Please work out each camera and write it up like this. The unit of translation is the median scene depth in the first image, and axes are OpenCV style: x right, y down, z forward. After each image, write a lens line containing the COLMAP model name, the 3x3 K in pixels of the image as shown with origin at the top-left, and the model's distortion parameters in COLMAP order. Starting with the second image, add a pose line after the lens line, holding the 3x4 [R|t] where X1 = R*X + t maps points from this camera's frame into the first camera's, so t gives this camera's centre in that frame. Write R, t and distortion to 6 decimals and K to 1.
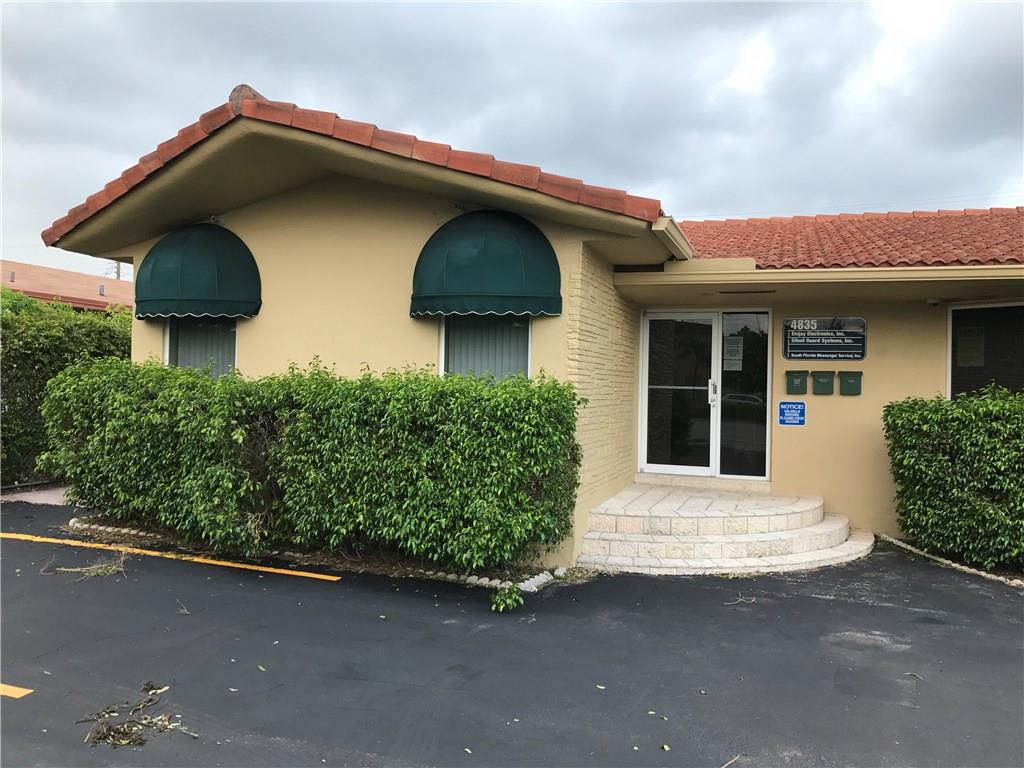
lens RADIAL K [[866.3, 0, 475.7], [0, 866.3, 369.8], [0, 0, 1]] dist [-0.006650, -0.008318]
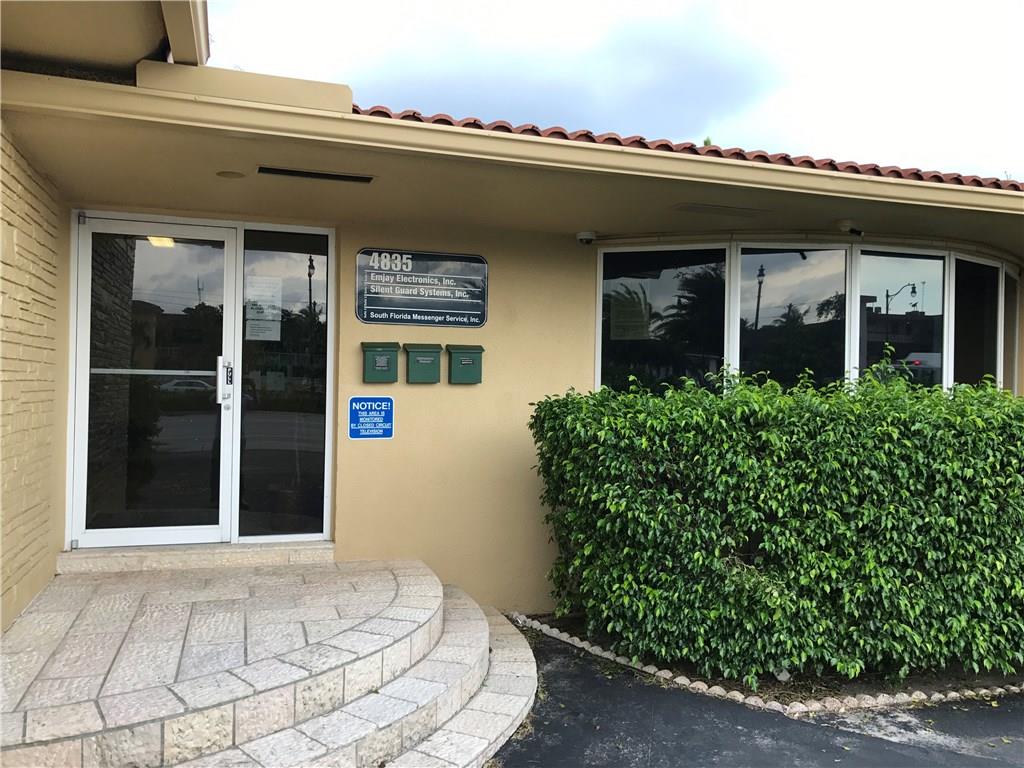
lens RADIAL K [[840.6, 0, 514.1], [0, 840.6, 376.2], [0, 0, 1]] dist [0.032062, -0.028920]
pose [[0.781519, -0.002133, 0.623878, 0.096883], [-0.011362, 0.999780, 0.017652, 0.012611], [-0.623779, -0.020884, 0.781322, 0.519851]]
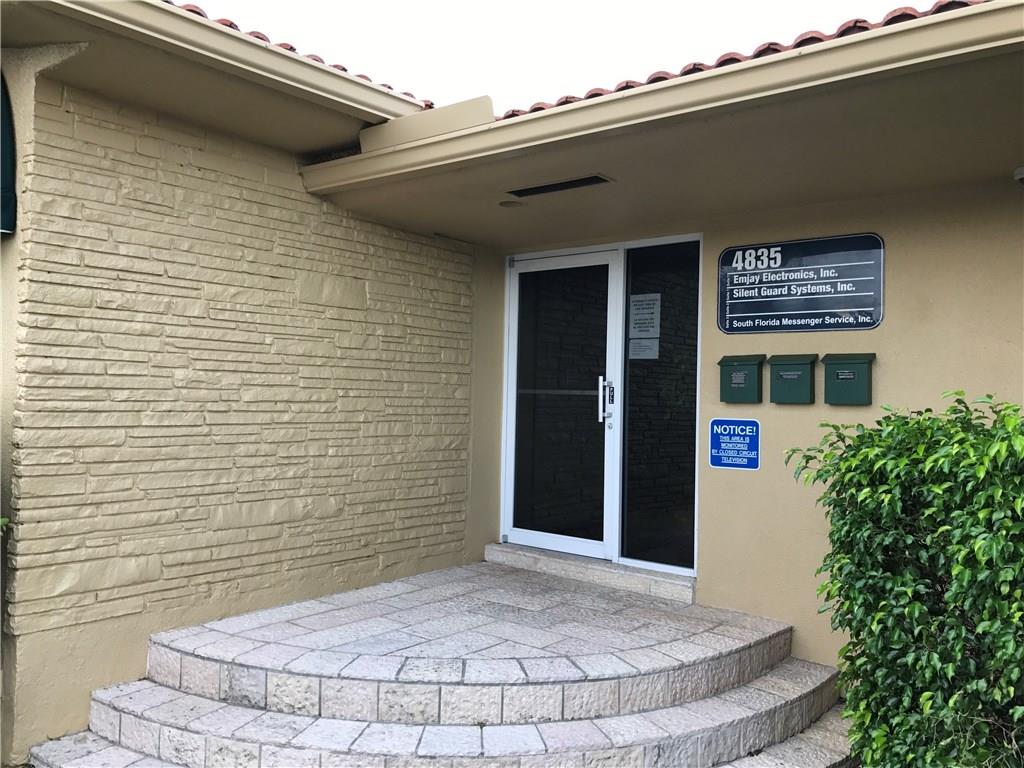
lens RADIAL K [[841.6, 0, 512.1], [0, 841.6, 381.7], [0, 0, 1]] dist [0.006694, 0.002158]
pose [[0.940501, -0.007045, -0.339718, 0.414363], [0.004159, 0.999949, -0.009223, 0.019714], [0.339766, 0.007261, 0.940482, 0.521077]]
